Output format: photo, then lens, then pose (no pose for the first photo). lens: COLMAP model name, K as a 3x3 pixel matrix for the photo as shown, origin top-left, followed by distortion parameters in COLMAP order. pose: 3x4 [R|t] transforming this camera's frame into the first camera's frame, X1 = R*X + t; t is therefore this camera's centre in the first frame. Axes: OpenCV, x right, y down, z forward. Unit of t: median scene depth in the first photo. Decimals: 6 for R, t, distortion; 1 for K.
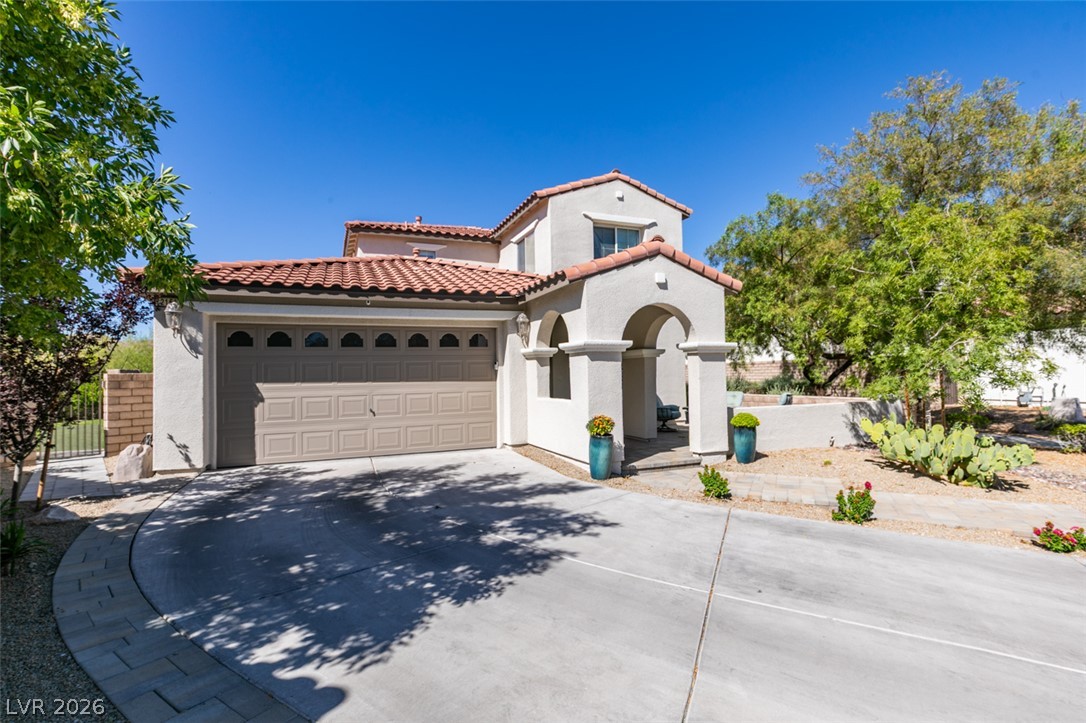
lens RADIAL K [[517.6, 0, 543.8], [0, 517.6, 363.5], [0, 0, 1]] dist [-0.004273, 0.000463]
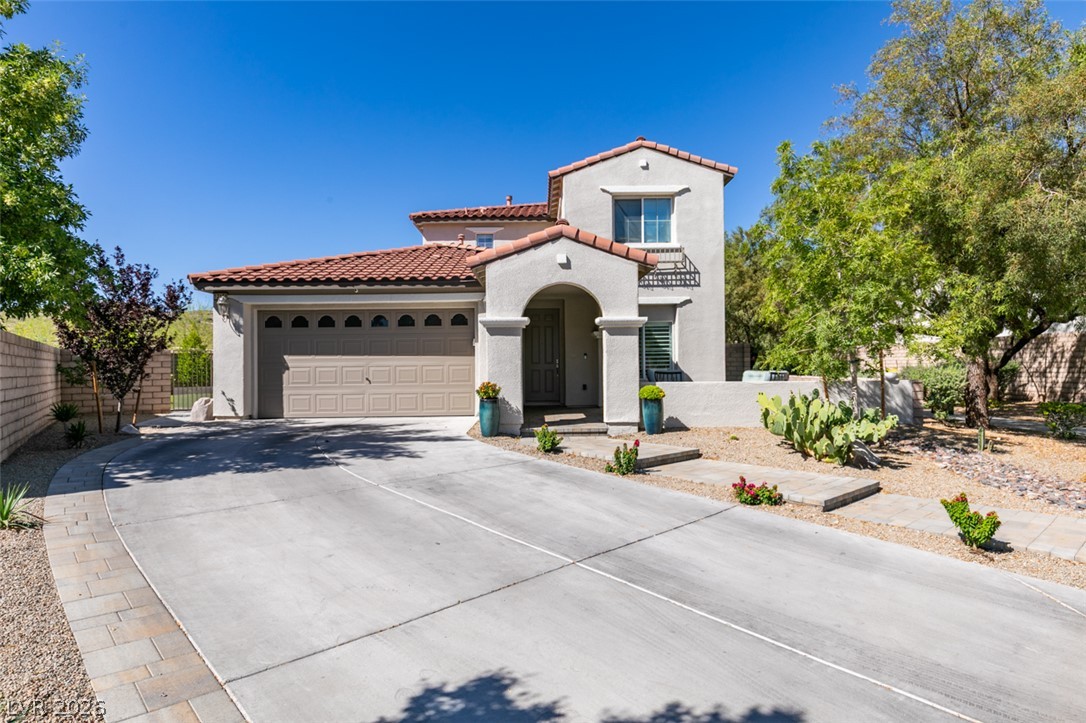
lens RADIAL K [[625.1, 0, 545.0], [0, 625.1, 359.8], [0, 0, 1]] dist [-0.000840, -0.000391]
pose [[0.927831, 0.004732, -0.372972, 0.597015], [0.001997, 0.999842, 0.017653, 0.020483], [0.372996, -0.017123, 0.927675, -0.203402]]
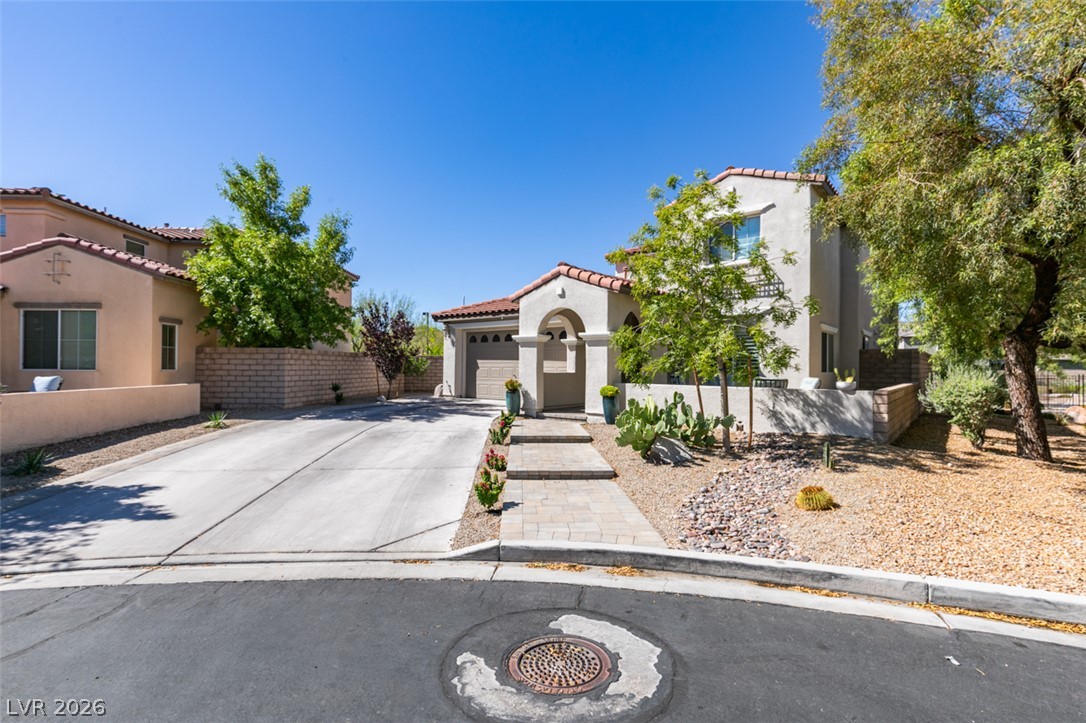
lens RADIAL K [[516.1, 0, 539.9], [0, 516.1, 360.7], [0, 0, 1]] dist [-0.002281, -0.000268]
pose [[0.463970, 0.010186, -0.885792, 1.324296], [0.005212, 0.999885, 0.014228, 0.011967], [0.885836, -0.011218, 0.463863, 0.229313]]
